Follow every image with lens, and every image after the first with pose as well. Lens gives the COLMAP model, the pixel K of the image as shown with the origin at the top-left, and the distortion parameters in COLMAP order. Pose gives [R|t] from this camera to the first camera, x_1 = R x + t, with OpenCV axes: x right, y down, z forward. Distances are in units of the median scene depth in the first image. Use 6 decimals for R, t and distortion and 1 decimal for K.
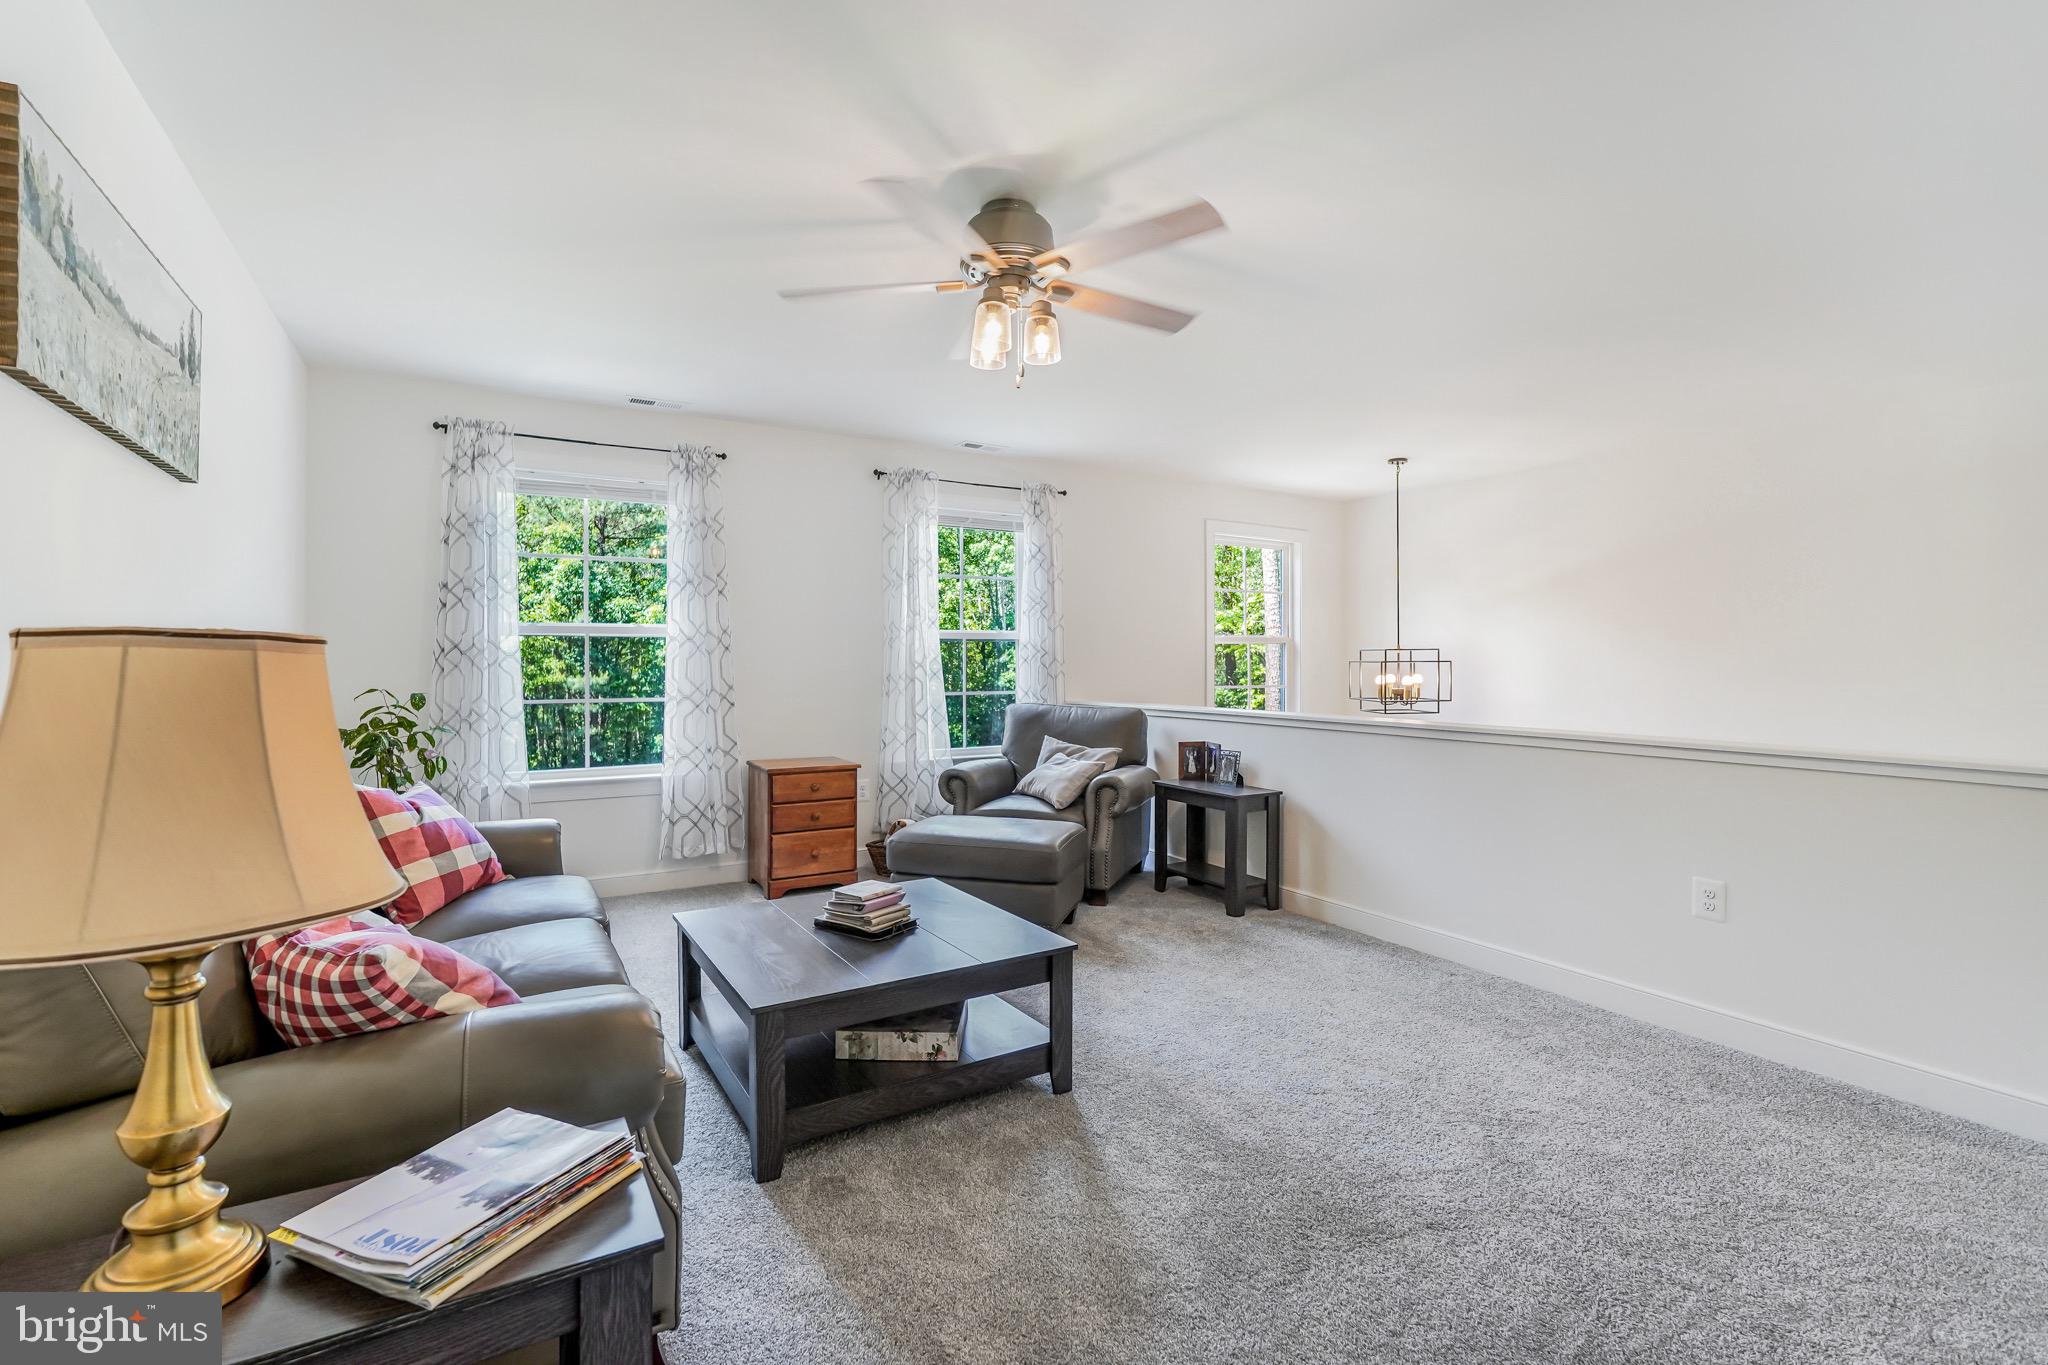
lens RADIAL K [[889.0, 0, 1021.7], [0, 889.0, 673.7], [0, 0, 1]] dist [-0.012208, 0.001293]
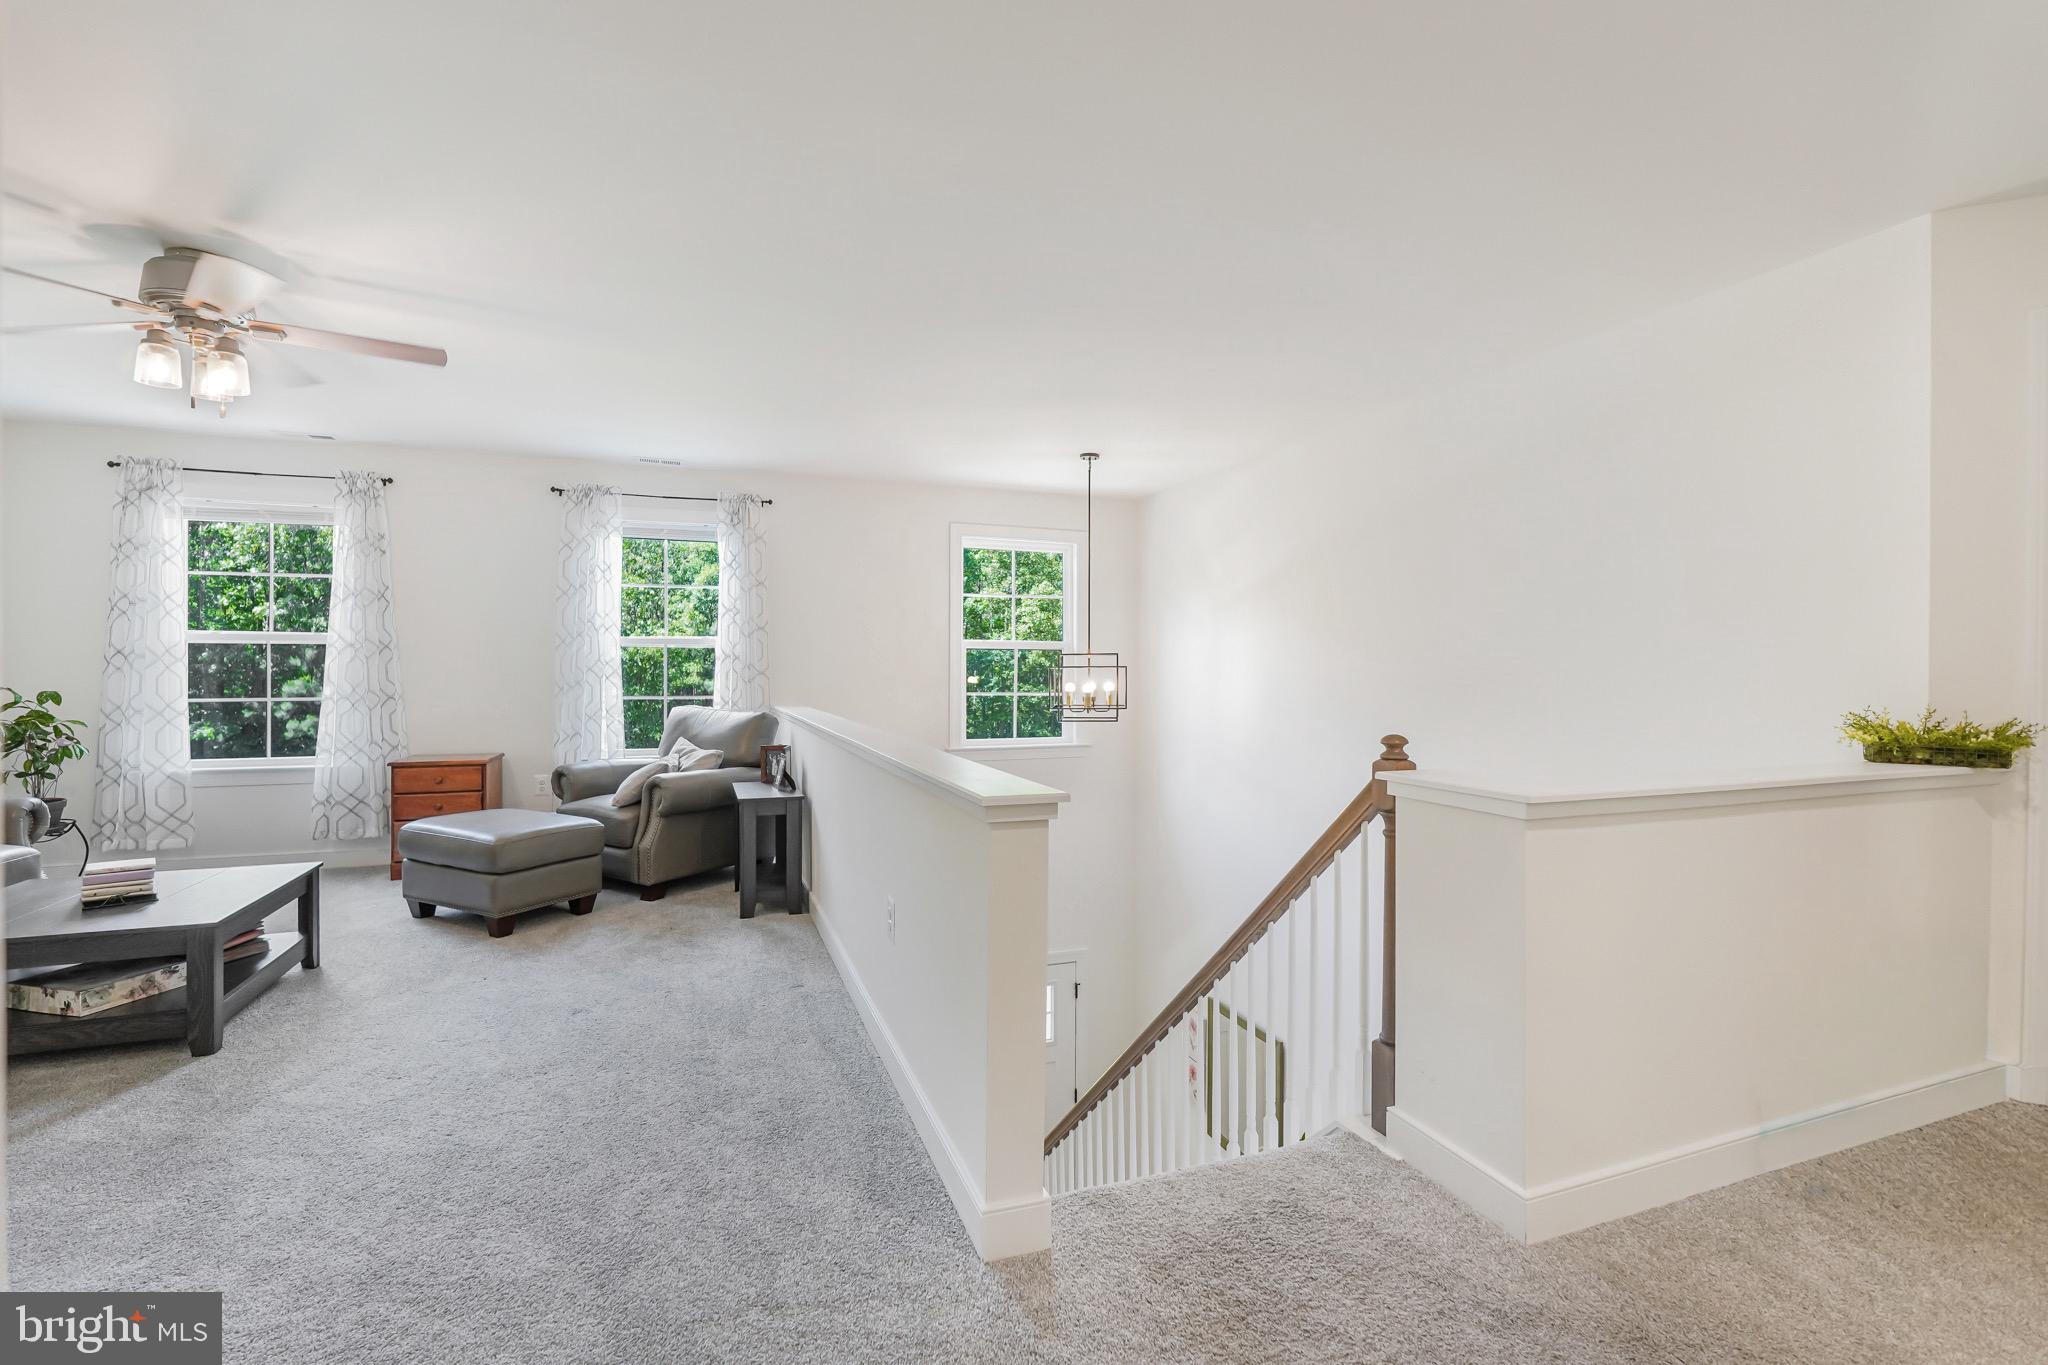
lens RADIAL K [[889.0, 0, 1027.0], [0, 889.0, 679.2], [0, 0, 1]] dist [-0.012208, 0.001293]
pose [[0.984521, 0.004689, -0.175201, 0.661572], [-0.004532, 0.999989, 0.001299, -0.001493], [0.175205, -0.000485, 0.984532, 0.053434]]
